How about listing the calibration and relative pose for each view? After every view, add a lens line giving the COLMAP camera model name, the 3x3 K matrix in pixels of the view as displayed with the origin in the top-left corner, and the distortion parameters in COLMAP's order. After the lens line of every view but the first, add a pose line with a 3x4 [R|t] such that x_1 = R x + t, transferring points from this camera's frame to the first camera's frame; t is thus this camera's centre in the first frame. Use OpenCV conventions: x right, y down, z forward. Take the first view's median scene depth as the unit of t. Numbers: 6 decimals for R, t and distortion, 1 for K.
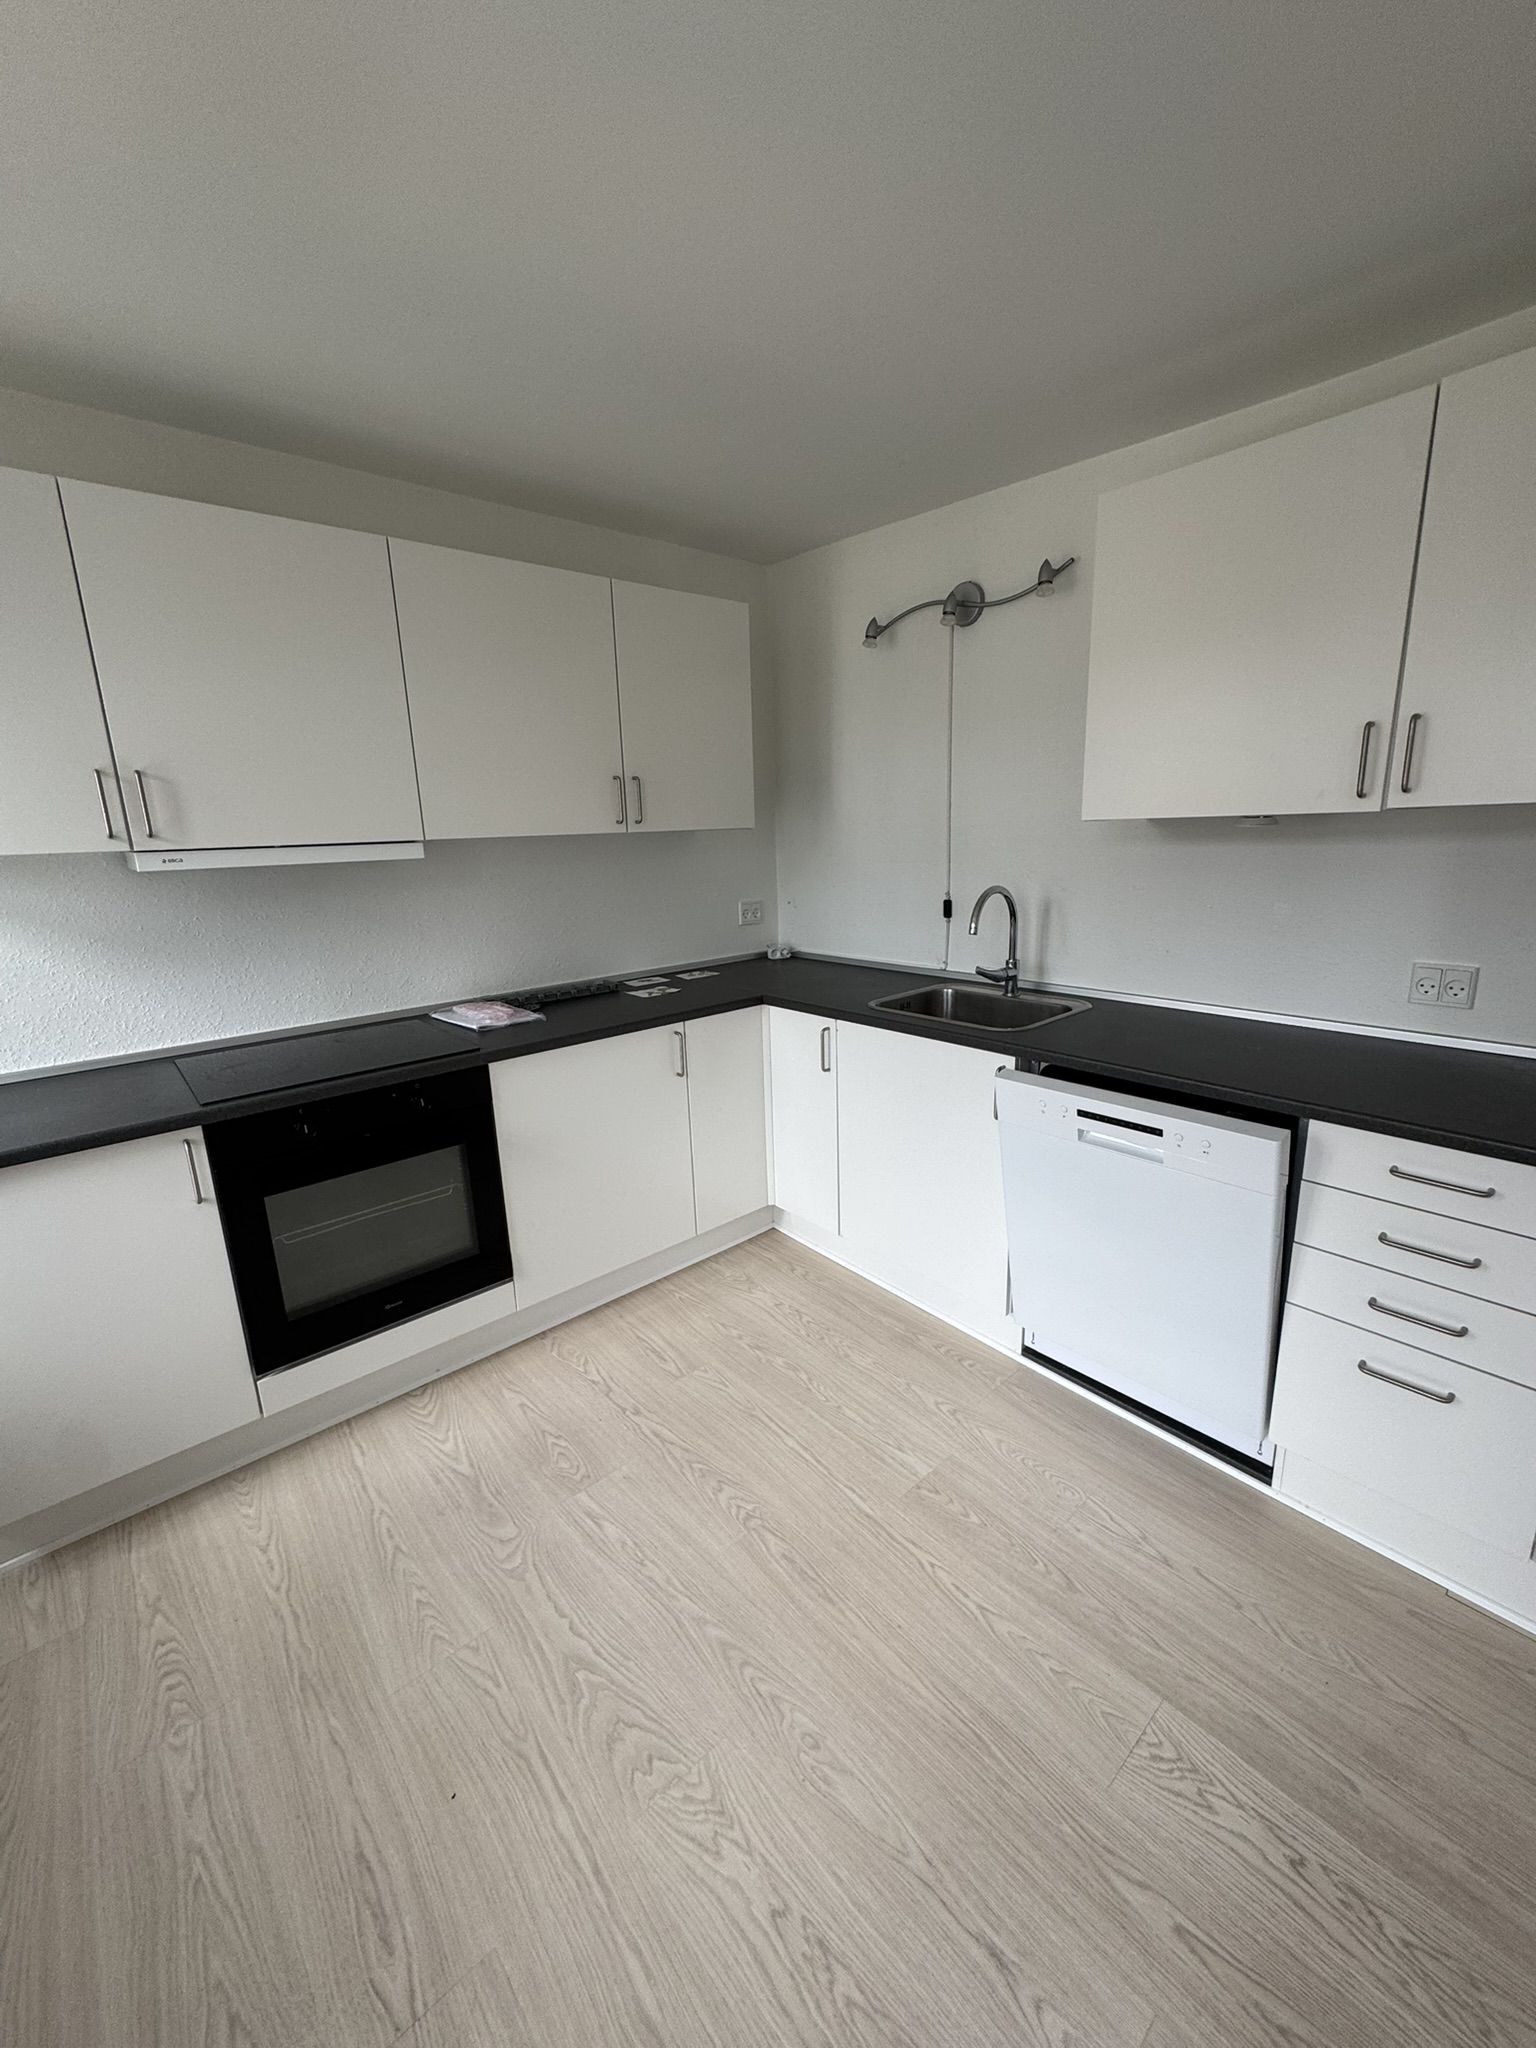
lens RADIAL K [[815.5, 0, 766.7], [0, 815.5, 1015.4], [0, 0, 1]] dist [-0.003782, 0.000883]
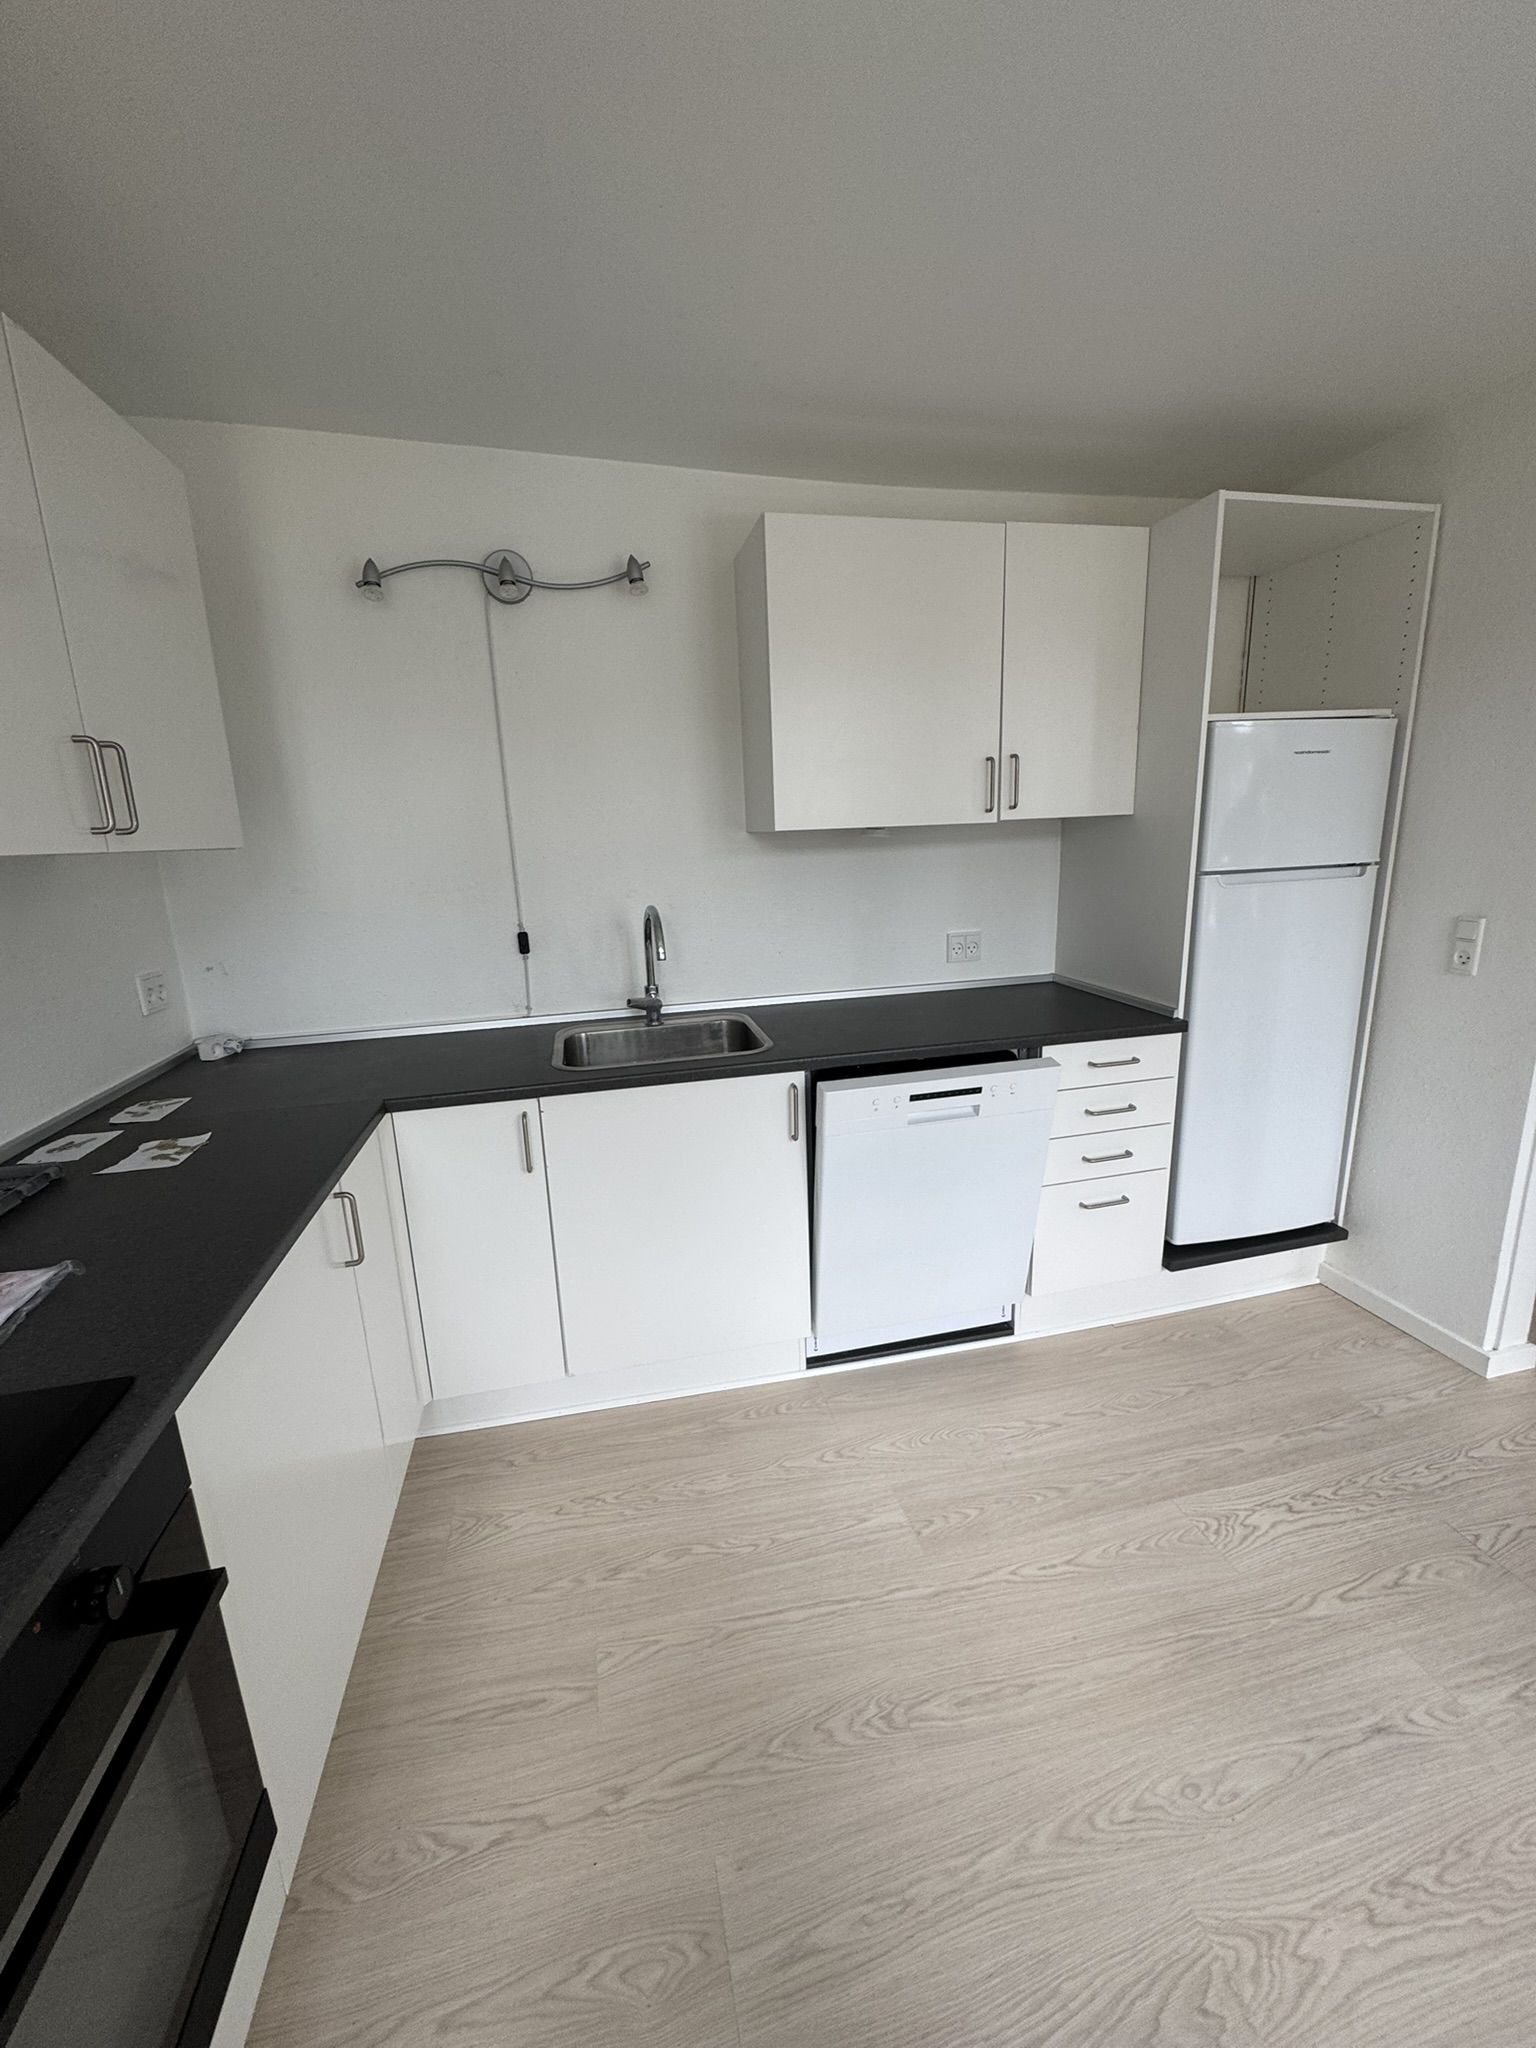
lens RADIAL K [[815.5, 0, 770.7], [0, 815.5, 1018.6], [0, 0, 1]] dist [-0.003782, 0.000883]
pose [[0.476457, -0.181682, 0.860221, -0.691151], [0.218408, 0.972204, 0.084362, -0.128670], [-0.851637, 0.147684, 0.502895, 0.686665]]
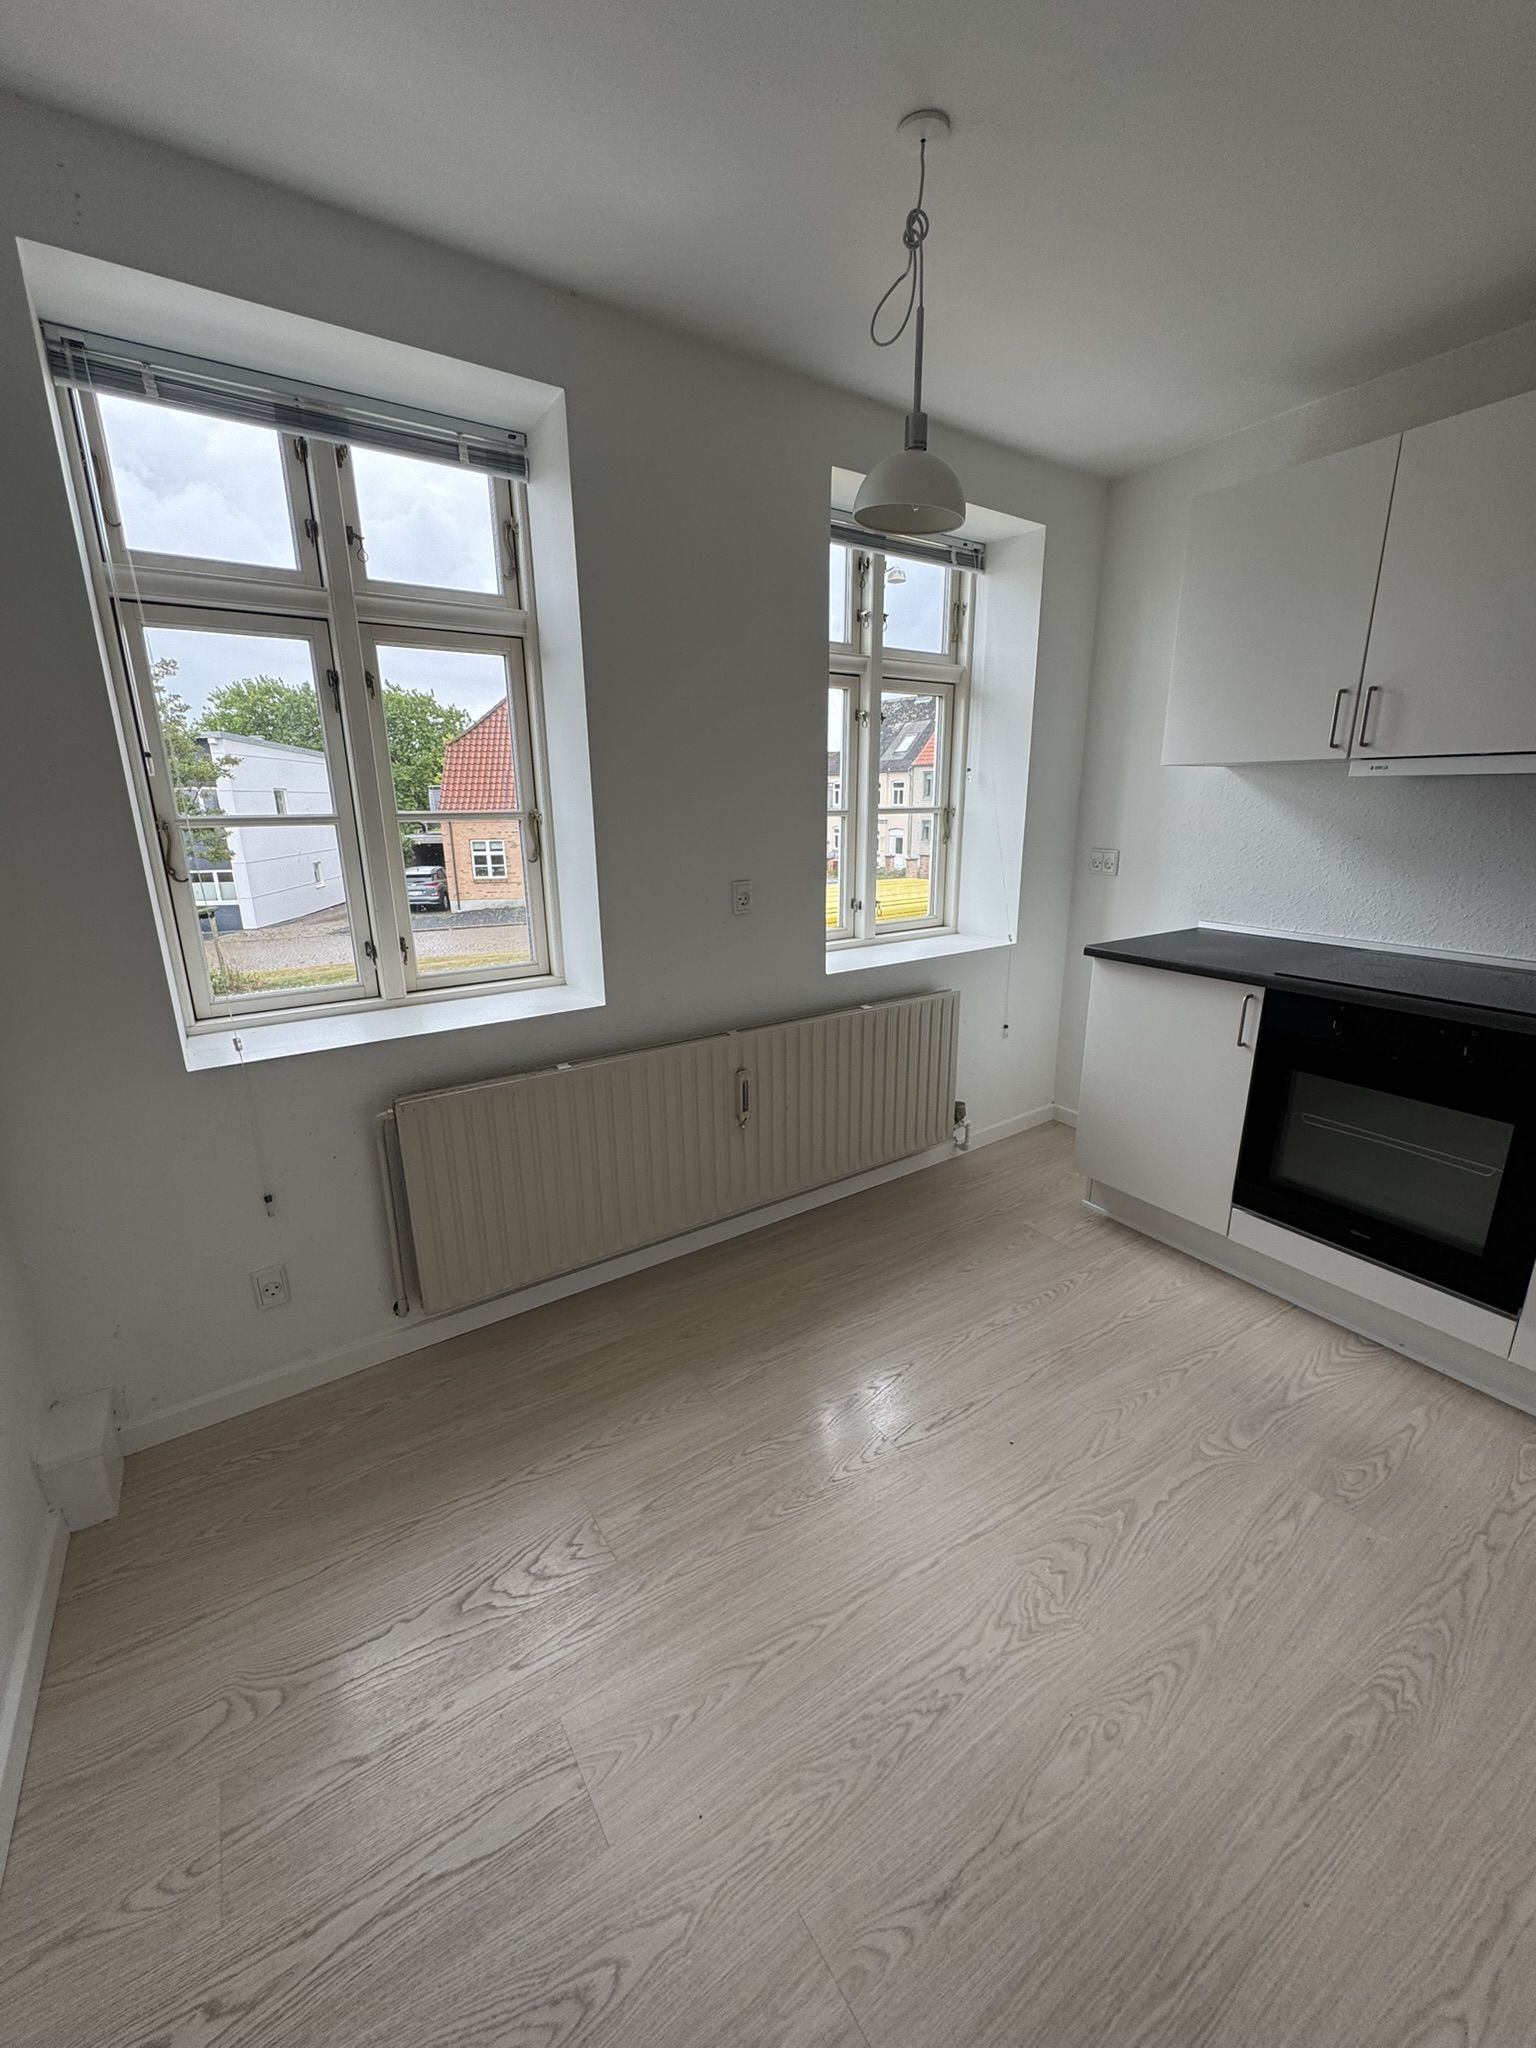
lens RADIAL K [[815.5, 0, 773.9], [0, 815.5, 1019.4], [0, 0, 1]] dist [-0.003782, 0.000883]
pose [[-0.136436, 0.292934, -0.946348, 0.632241], [-0.207684, 0.925595, 0.316452, -0.061051], [0.968634, 0.239717, -0.065447, 0.417577]]
